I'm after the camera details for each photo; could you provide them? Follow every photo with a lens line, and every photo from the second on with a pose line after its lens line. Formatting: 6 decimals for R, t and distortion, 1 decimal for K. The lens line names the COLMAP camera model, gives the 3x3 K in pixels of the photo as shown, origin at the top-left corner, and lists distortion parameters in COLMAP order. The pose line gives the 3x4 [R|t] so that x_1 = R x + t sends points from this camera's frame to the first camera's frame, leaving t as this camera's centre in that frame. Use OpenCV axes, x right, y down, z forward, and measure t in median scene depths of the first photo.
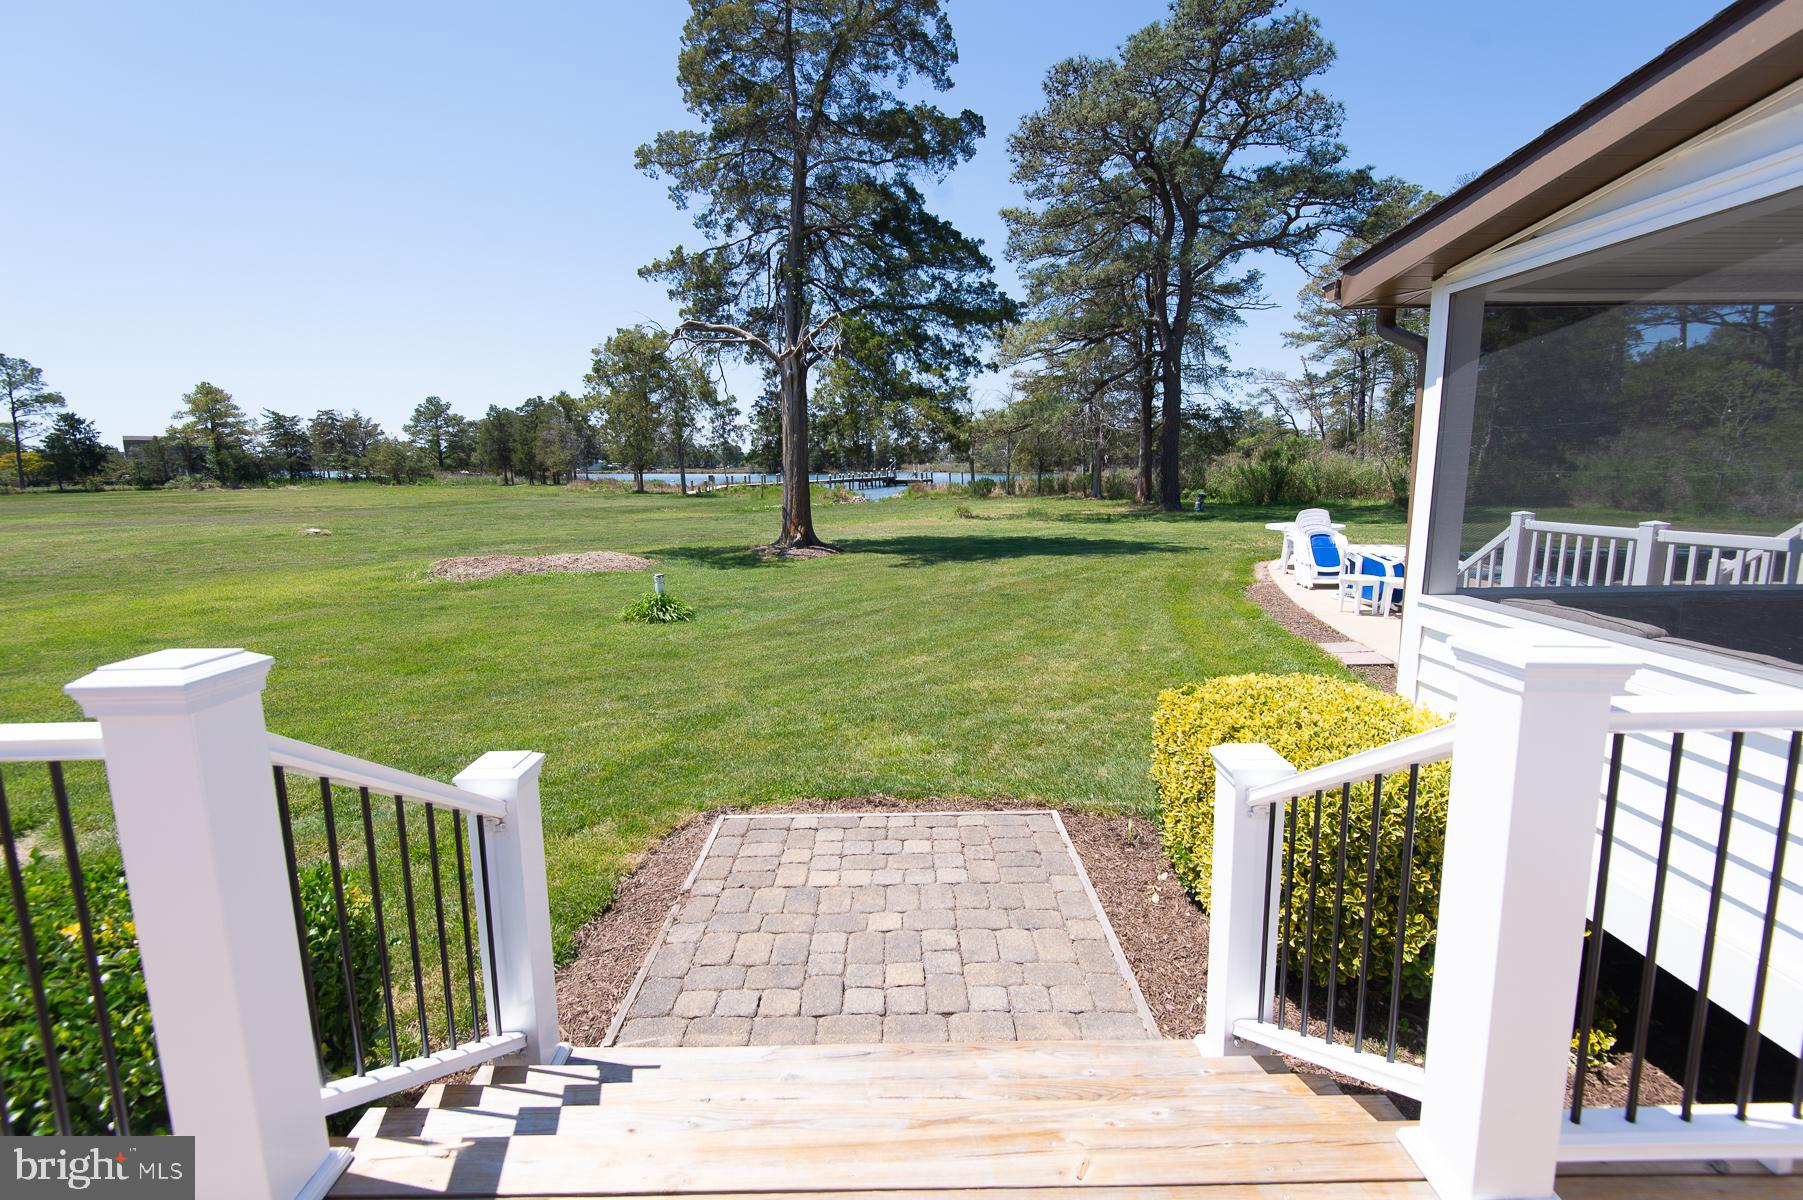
lens RADIAL K [[843.1, 0, 894.8], [0, 843.1, 602.6], [0, 0, 1]] dist [0.042649, -0.029927]
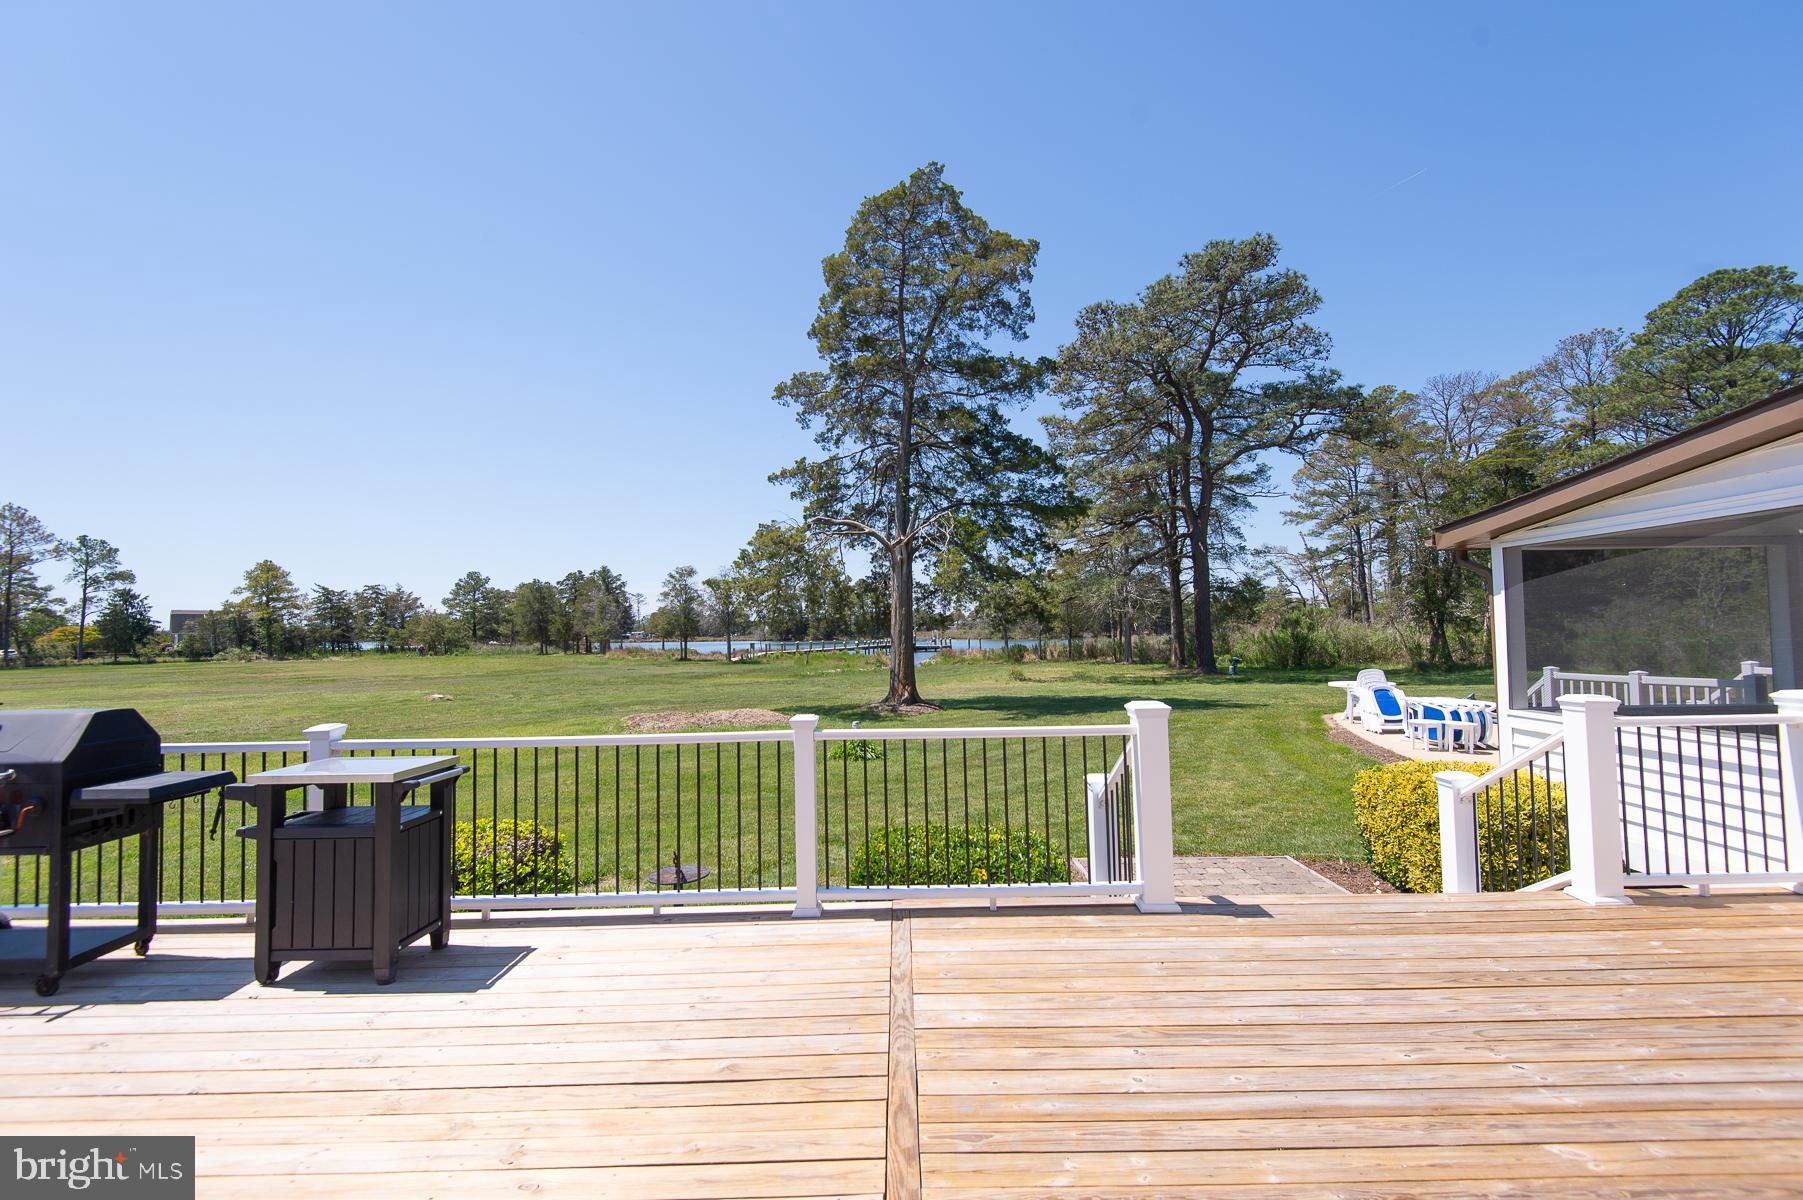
lens RADIAL K [[843.1, 0, 894.8], [0, 843.1, 602.6], [0, 0, 1]] dist [0.042649, -0.029927]
pose [[0.999981, -0.004683, -0.004024, -0.076883], [0.003807, 0.980761, -0.195174, 0.013457], [0.004861, 0.195155, 0.980760, -0.093451]]
